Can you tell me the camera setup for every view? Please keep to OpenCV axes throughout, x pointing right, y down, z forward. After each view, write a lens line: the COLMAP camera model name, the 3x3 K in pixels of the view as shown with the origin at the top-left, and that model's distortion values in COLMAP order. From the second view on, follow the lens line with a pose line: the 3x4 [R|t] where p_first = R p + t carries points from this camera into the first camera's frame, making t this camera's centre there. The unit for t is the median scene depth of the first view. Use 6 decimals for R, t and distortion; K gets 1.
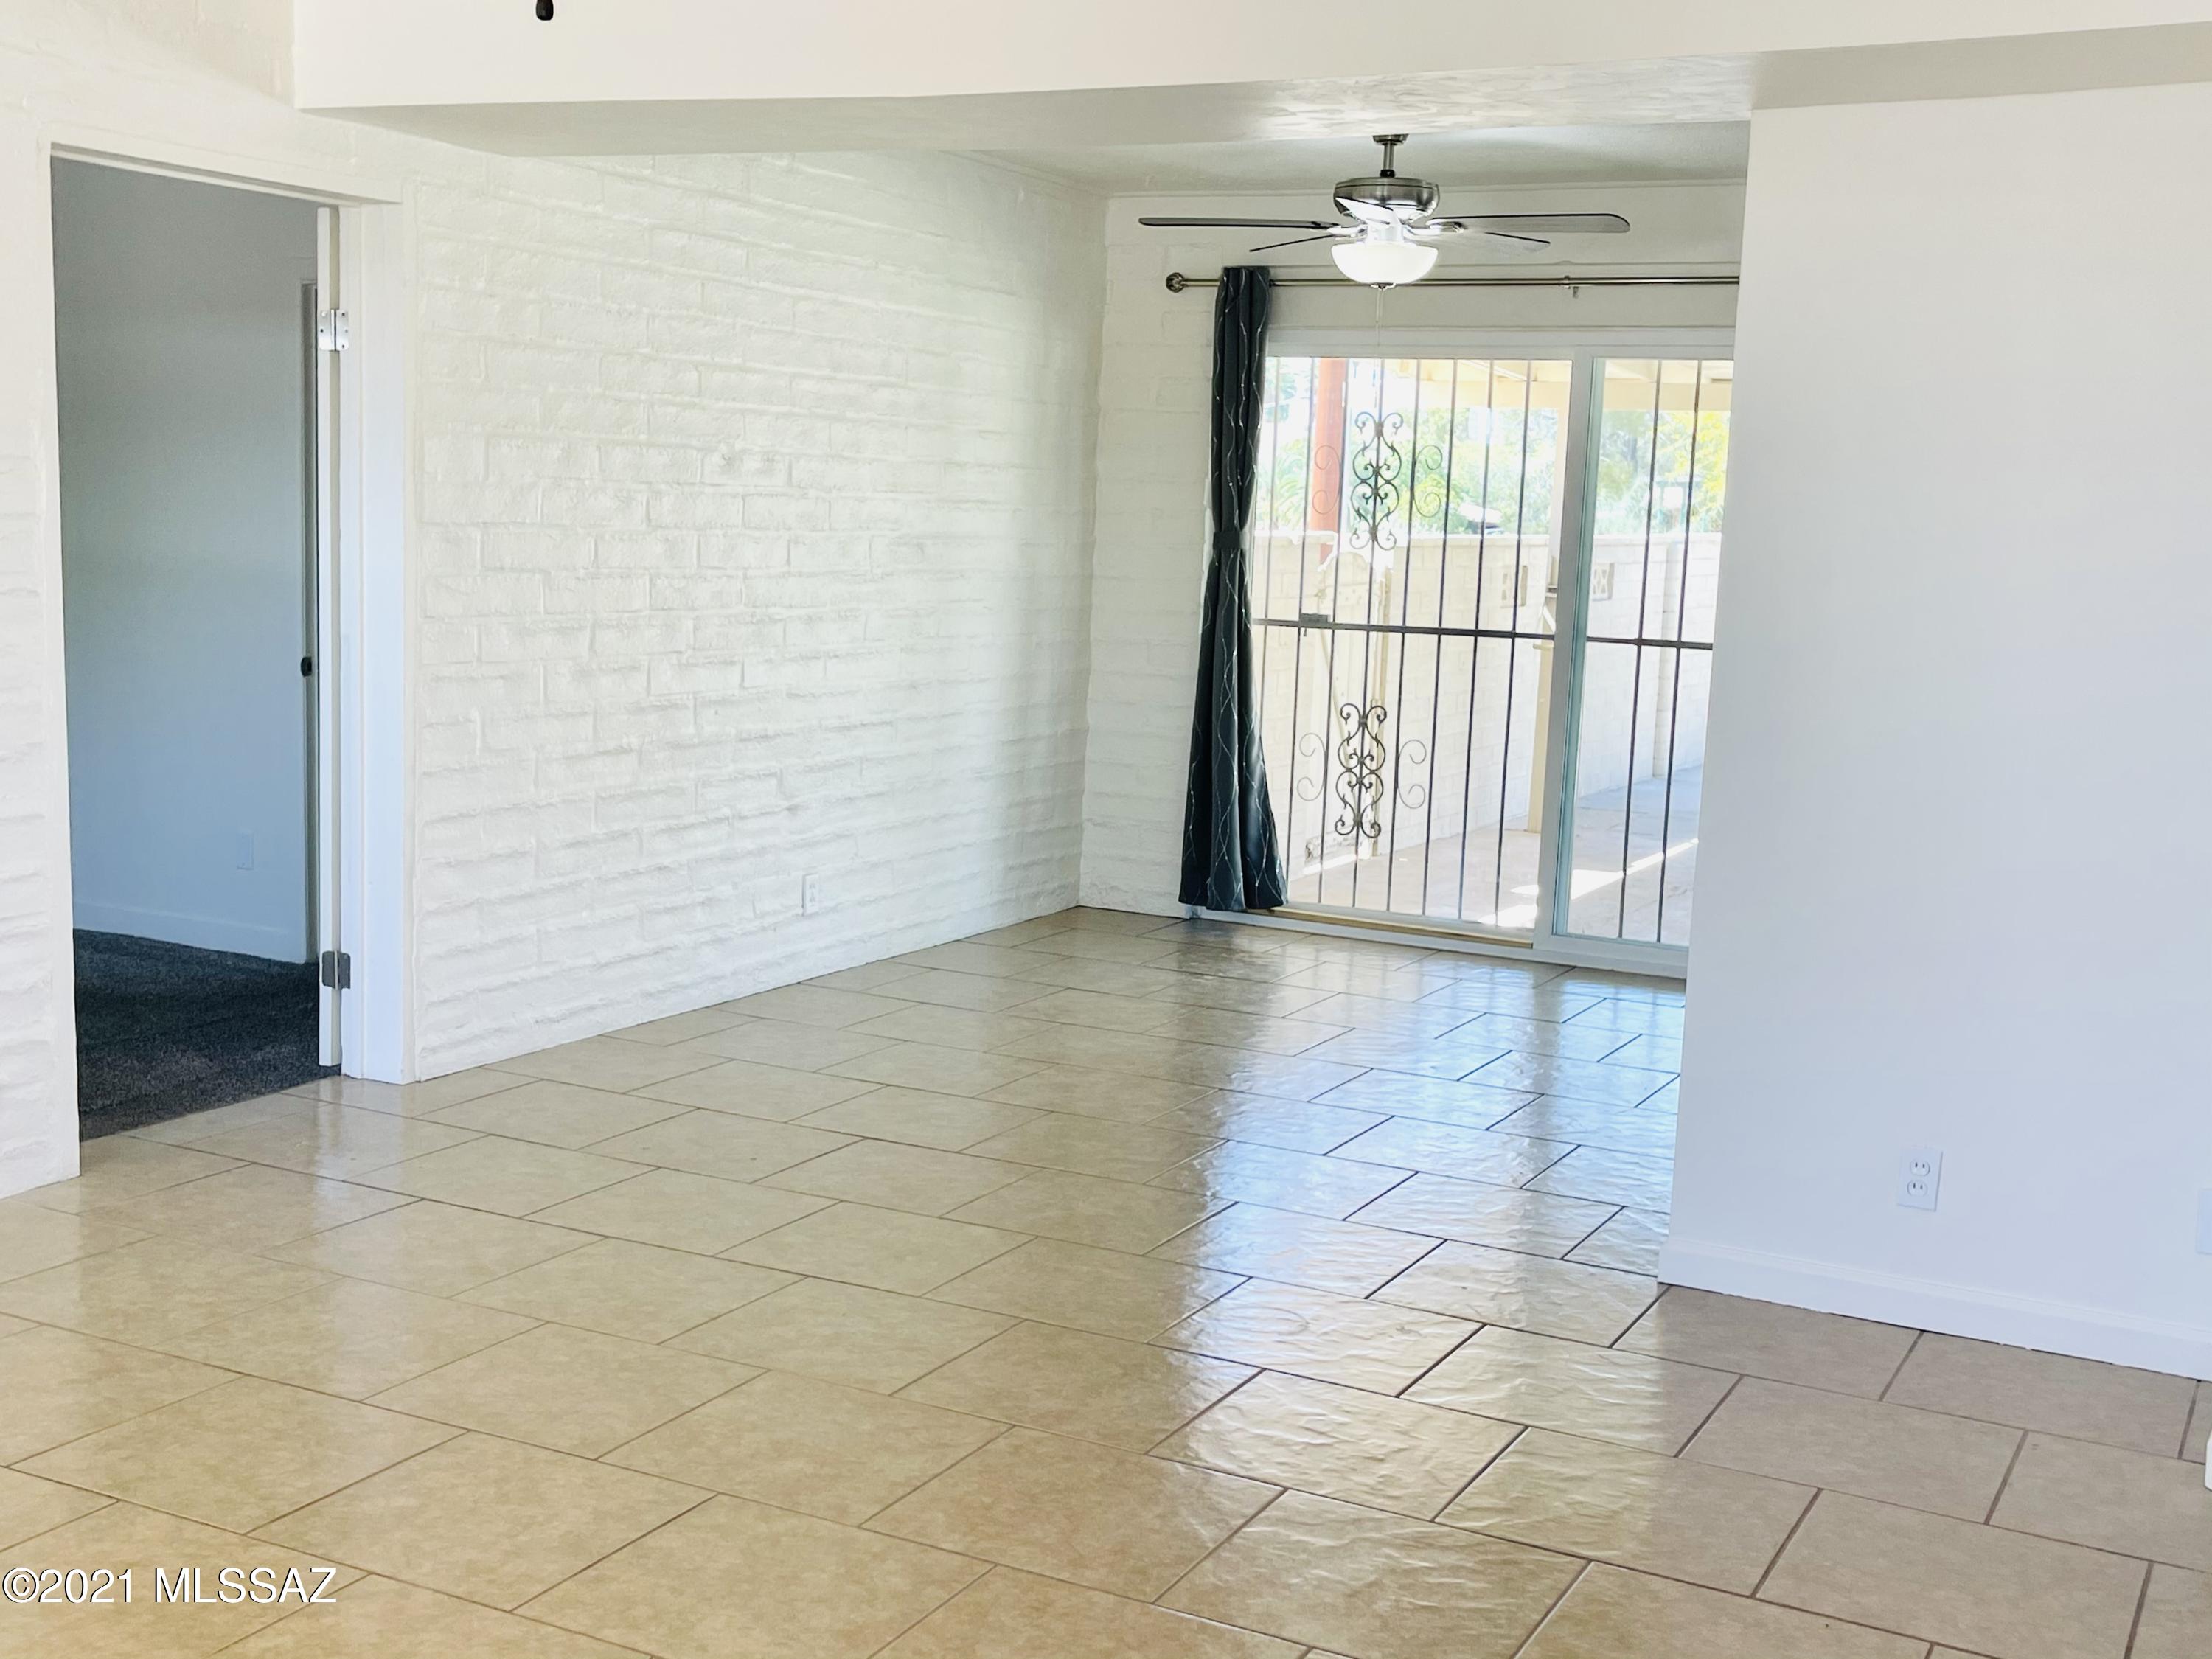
lens RADIAL K [[2523.4, 0, 1106.0], [0, 2523.4, 829.5], [0, 0, 1]] dist [0.202842, -0.634414]
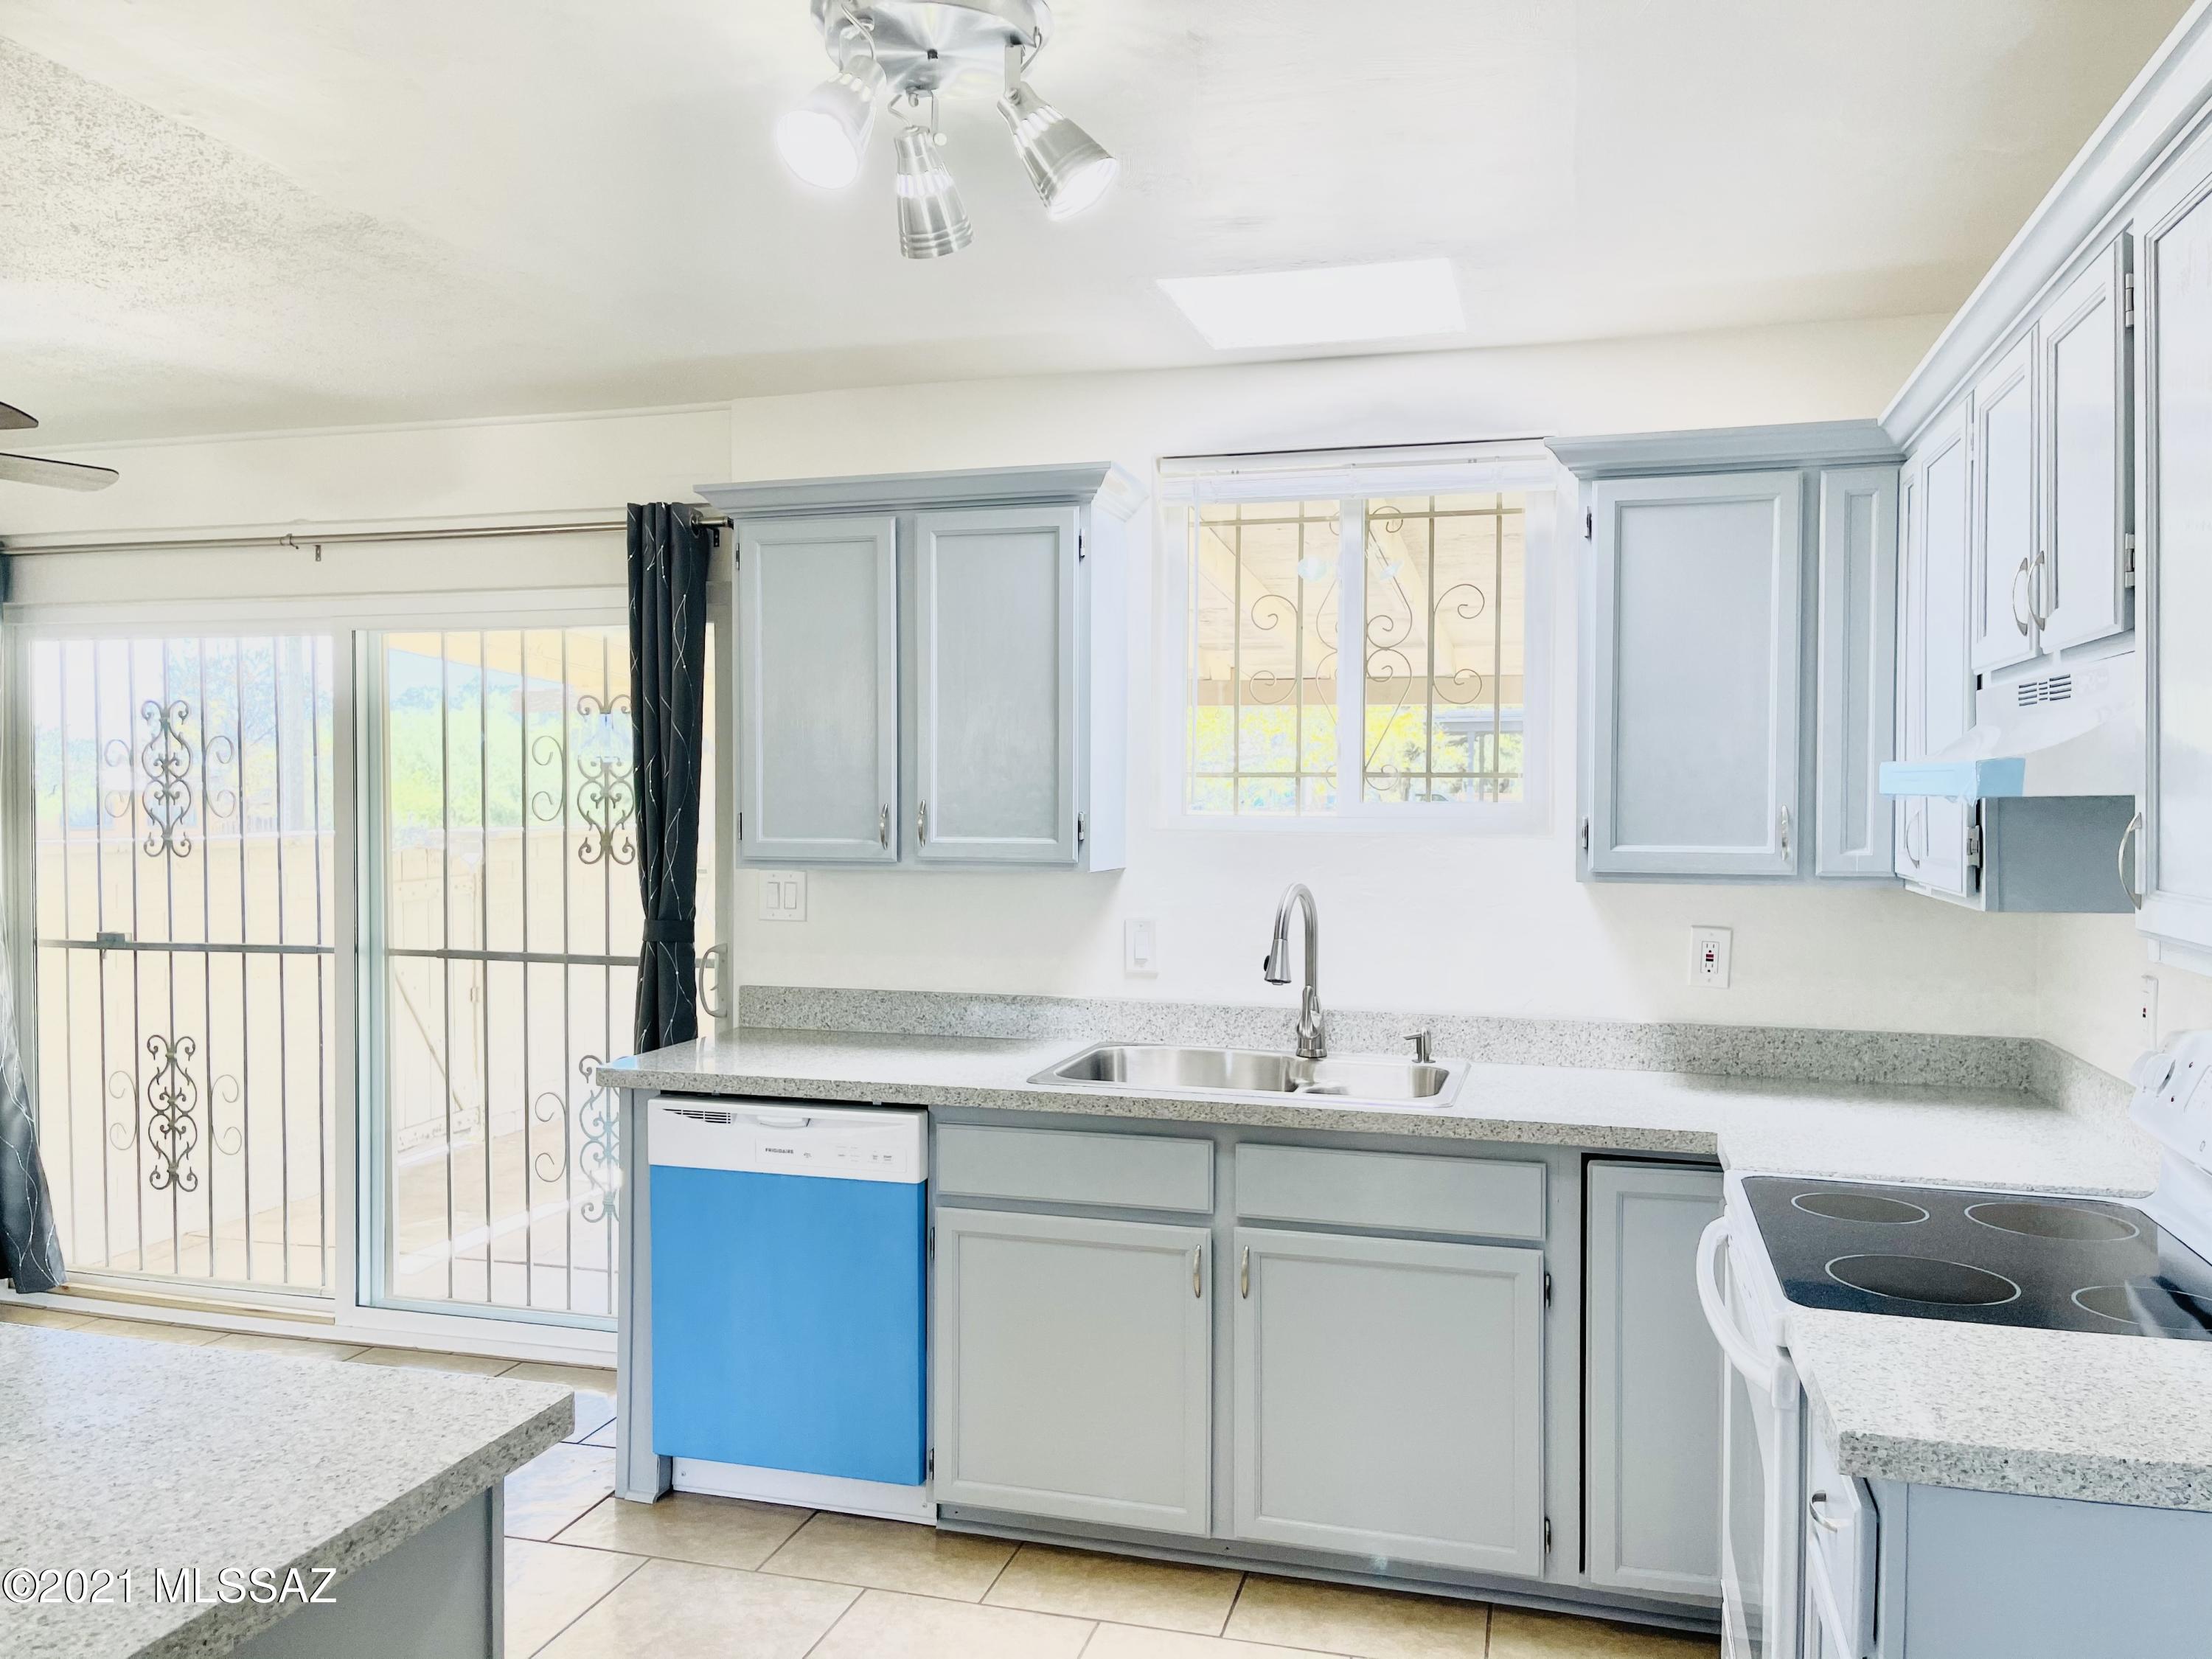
lens RADIAL K [[1692.7, 0, 1106.0], [0, 1692.7, 829.5], [0, 0, 1]] dist [0.000400, -0.001989]
pose [[0.979438, -0.043360, 0.197031, 0.309737], [0.063525, 0.993236, -0.097200, -0.044043], [-0.191483, 0.107718, 0.975567, 0.382069]]
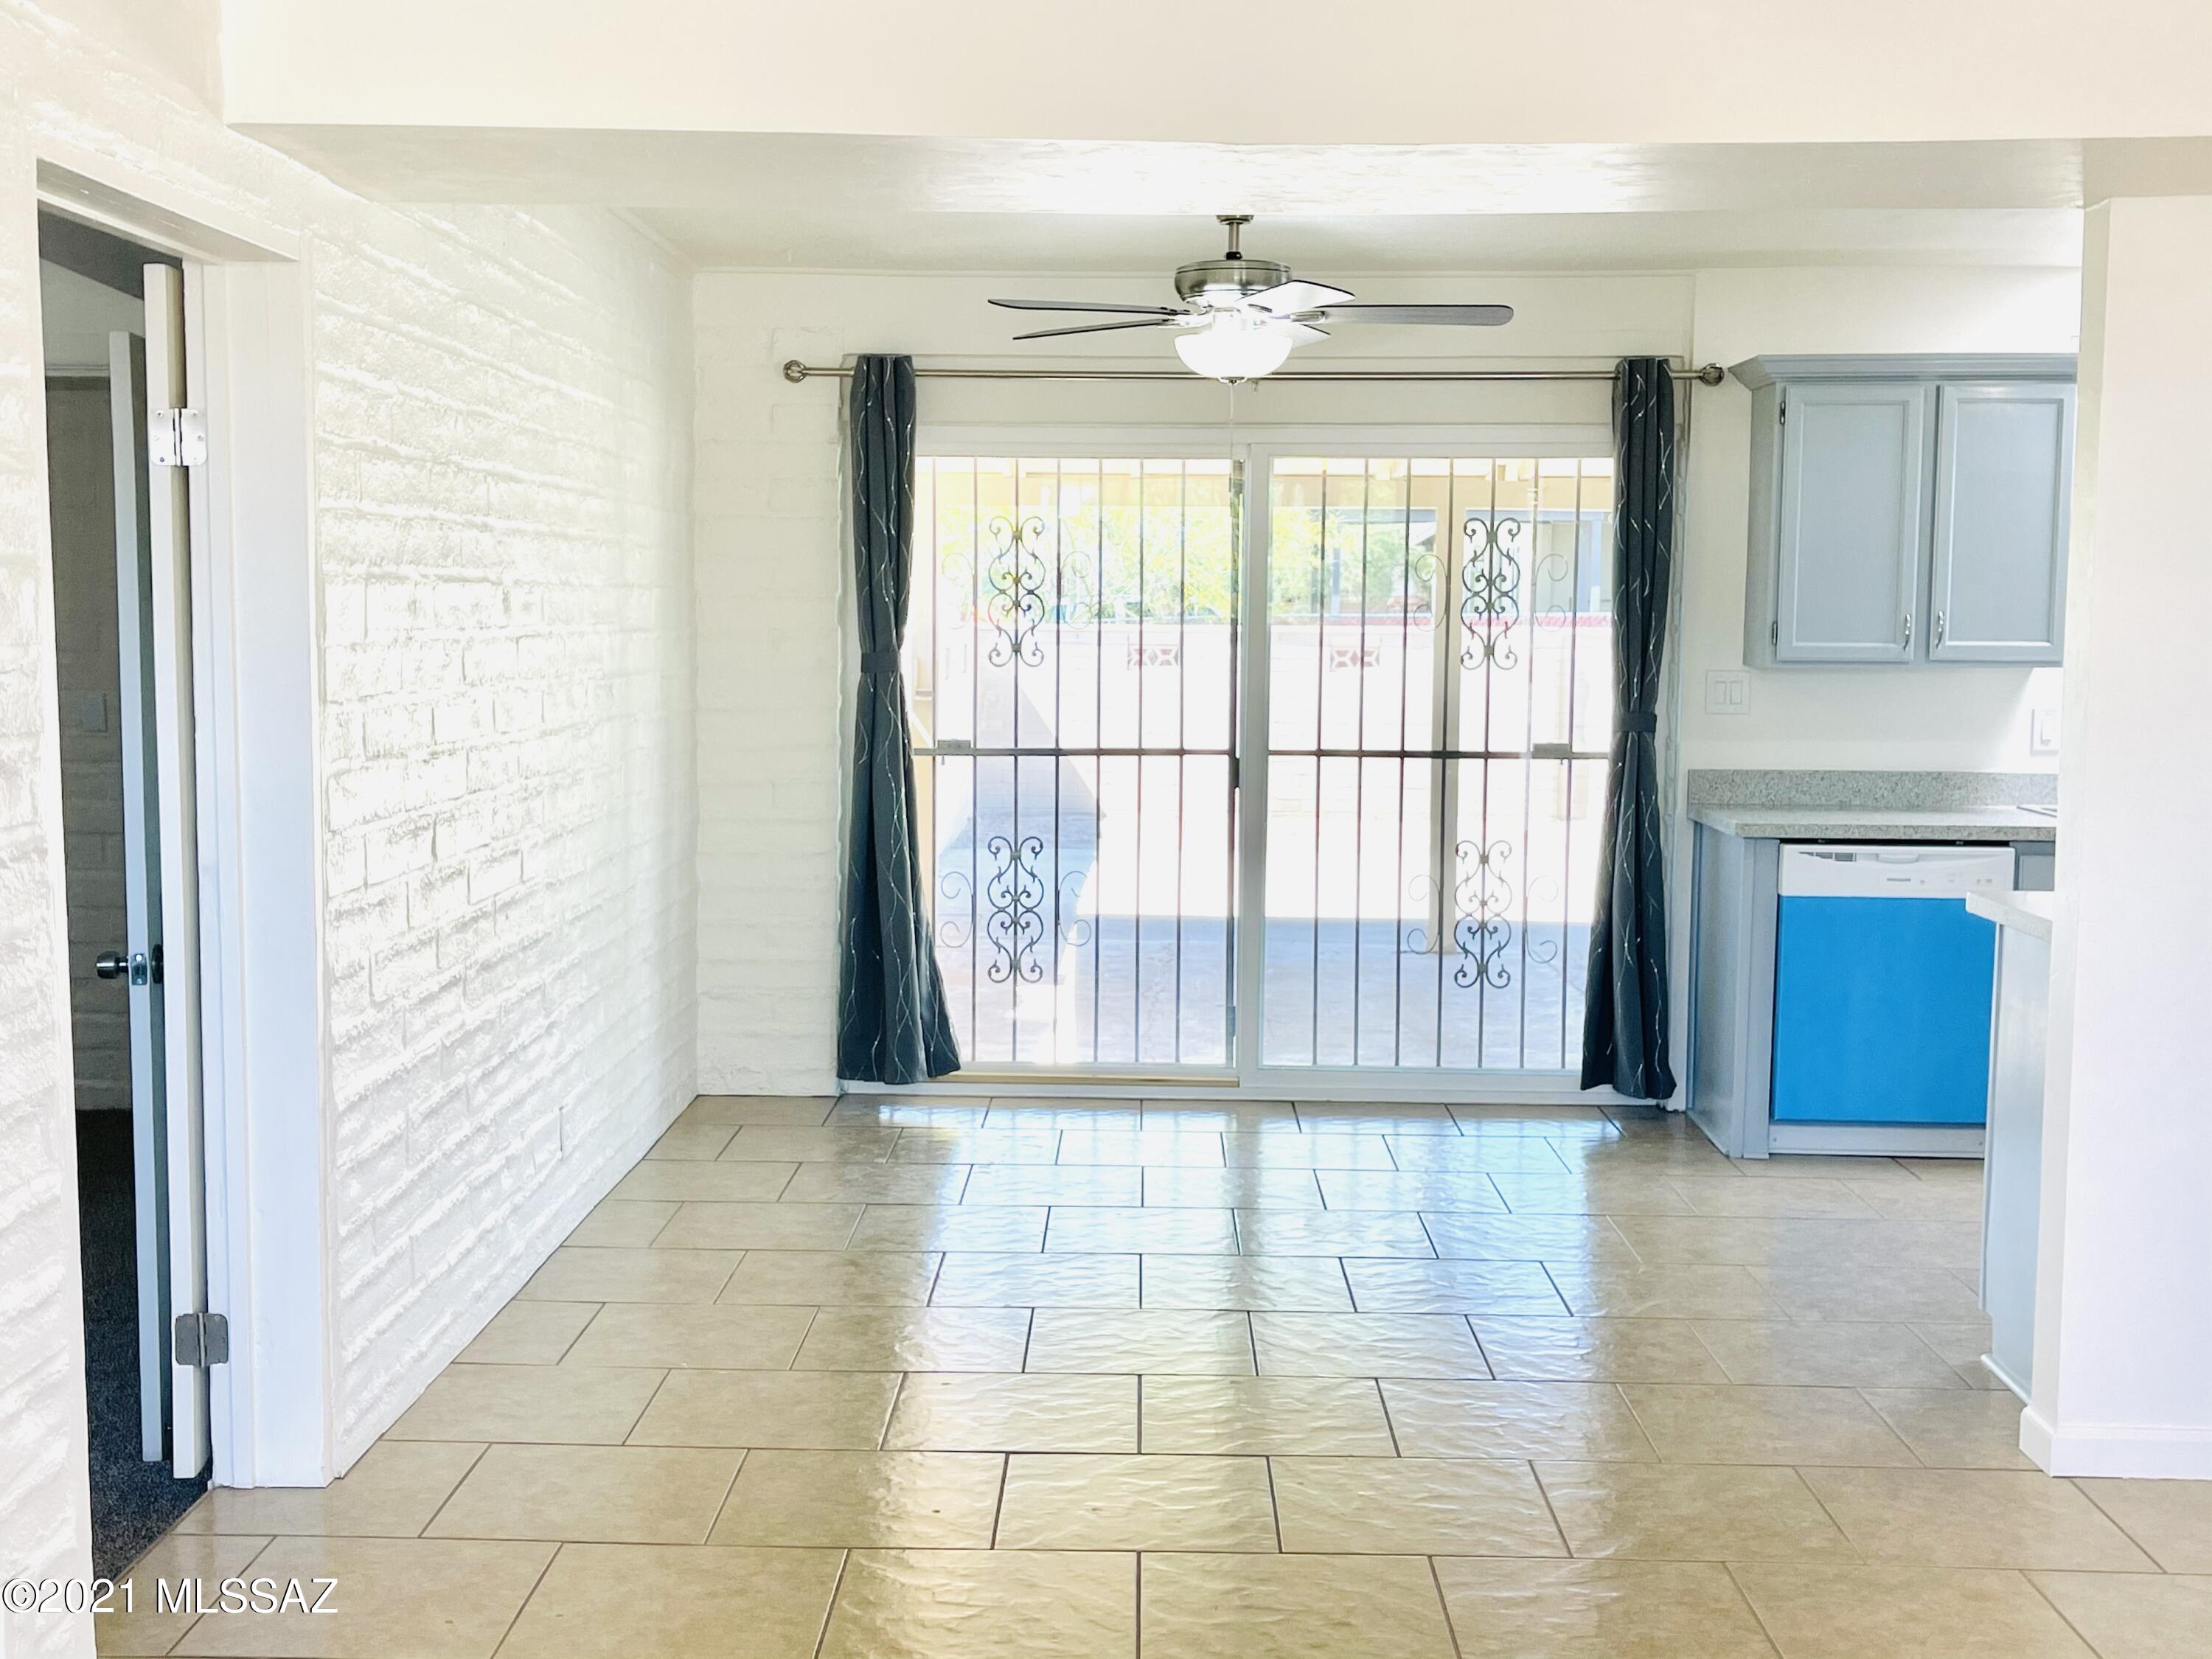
lens RADIAL K [[2524.0, 0, 1106.0], [0, 2524.0, 829.5], [0, 0, 1]] dist [0.246044, -0.635693]
pose [[0.903431, -0.071013, 0.422811, -0.256847], [0.084471, 0.996339, -0.013152, -0.038260], [-0.420329, 0.047597, 0.906123, 0.171910]]
